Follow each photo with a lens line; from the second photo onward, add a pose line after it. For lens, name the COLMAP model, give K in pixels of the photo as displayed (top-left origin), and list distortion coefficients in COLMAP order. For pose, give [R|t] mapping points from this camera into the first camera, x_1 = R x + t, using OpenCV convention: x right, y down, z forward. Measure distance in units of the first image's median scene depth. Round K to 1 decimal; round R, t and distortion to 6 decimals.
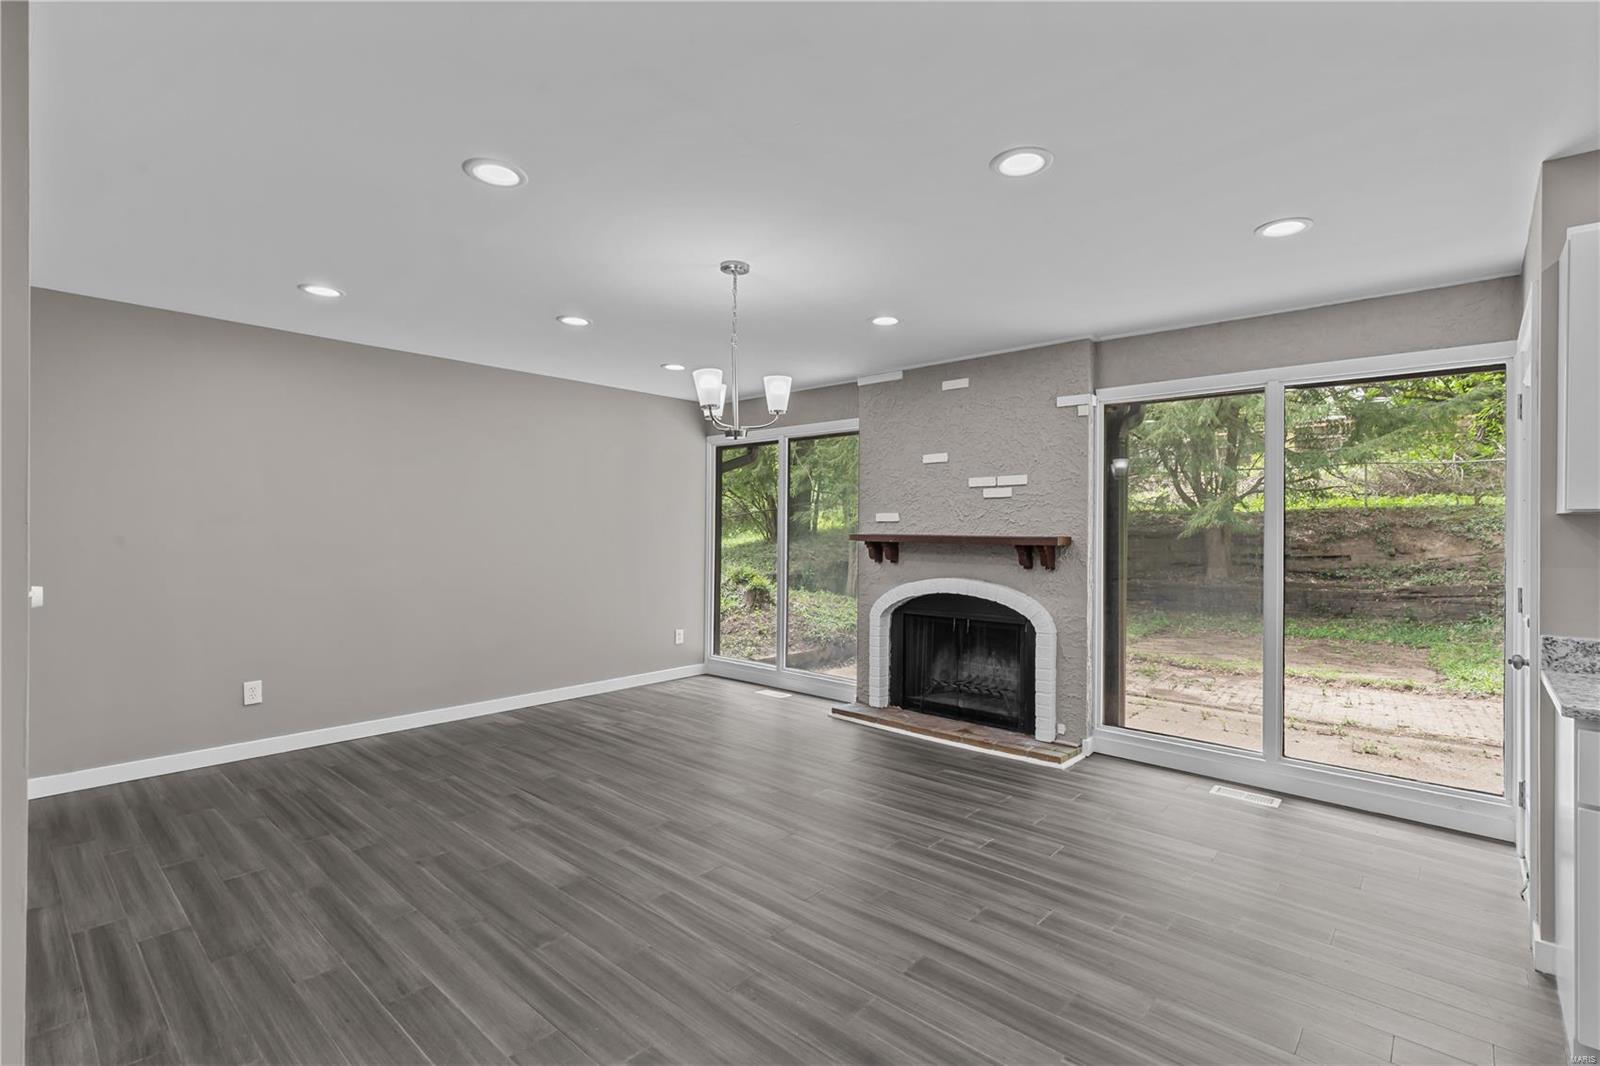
lens RADIAL K [[734.4, 0, 831.8], [0, 734.4, 534.5], [0, 0, 1]] dist [0.002373, 0.000636]
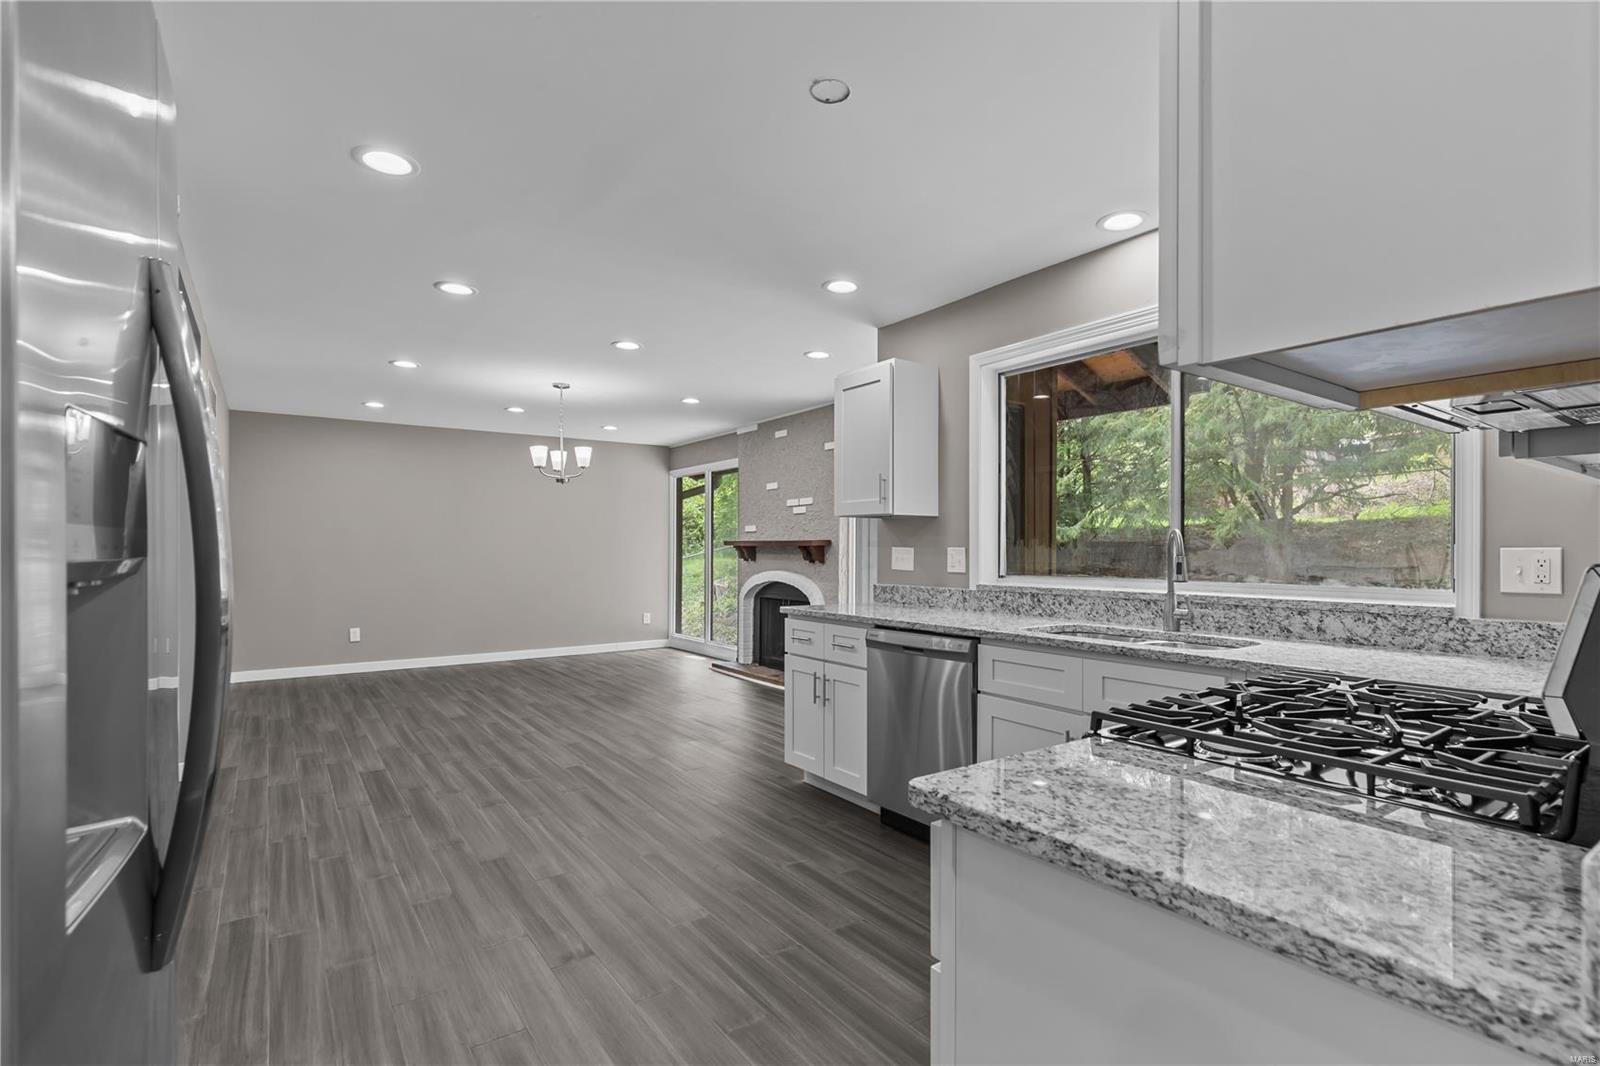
lens RADIAL K [[761.3, 0, 823.8], [0, 761.3, 548.2], [0, 0, 1]] dist [0.002279, -0.000215]
pose [[0.974103, -0.005805, -0.226030, 0.569255], [0.004150, 0.999961, -0.007794, 0.027292], [0.226067, 0.006654, 0.974089, -0.403254]]
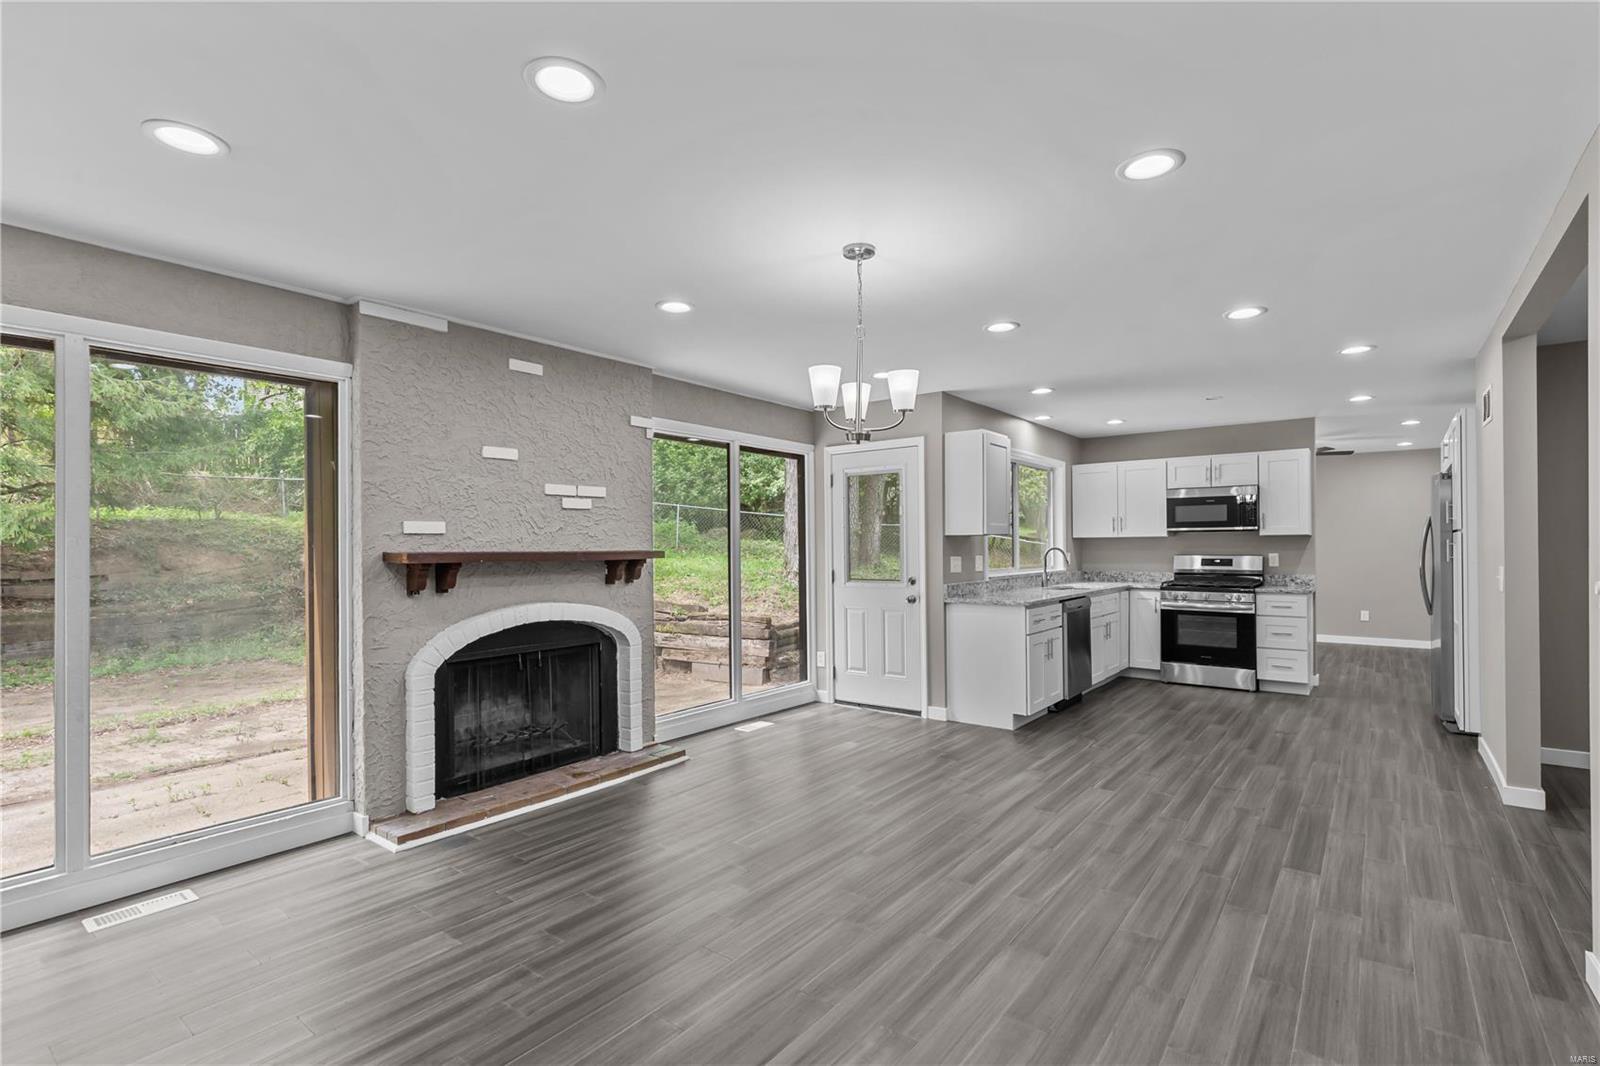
lens RADIAL K [[742.8, 0, 810.3], [0, 742.8, 546.6], [0, 0, 1]] dist [0.003119, -0.000615]
pose [[-0.059231, -0.007985, 0.998212, -0.669163], [0.011836, 0.999892, 0.008701, -0.007618], [-0.998174, 0.012330, -0.059130, 0.721673]]
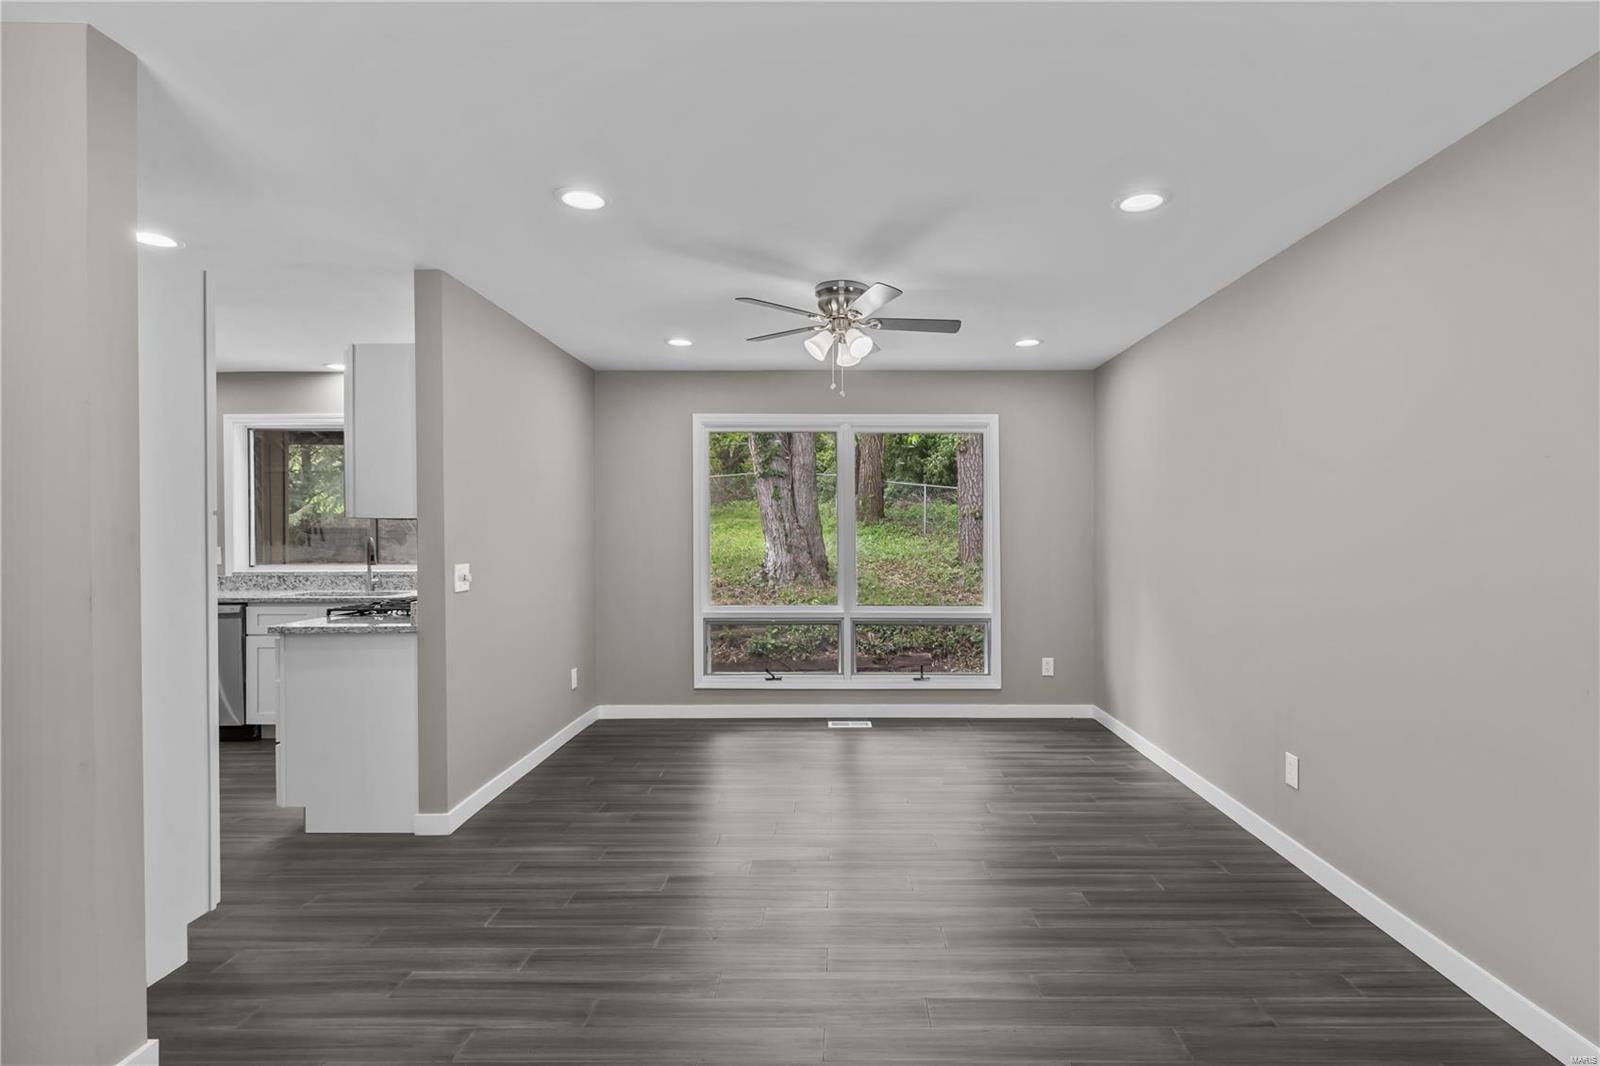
lens RADIAL K [[778.7, 0, 840.7], [0, 778.7, 535.2], [0, 0, 1]] dist [0.006671, 0.000507]
pose [[0.759591, -0.013046, 0.650270, 0.482135], [0.009641, 0.999915, 0.008800, 0.003345], [-0.650329, -0.000415, 0.759653, -1.057752]]
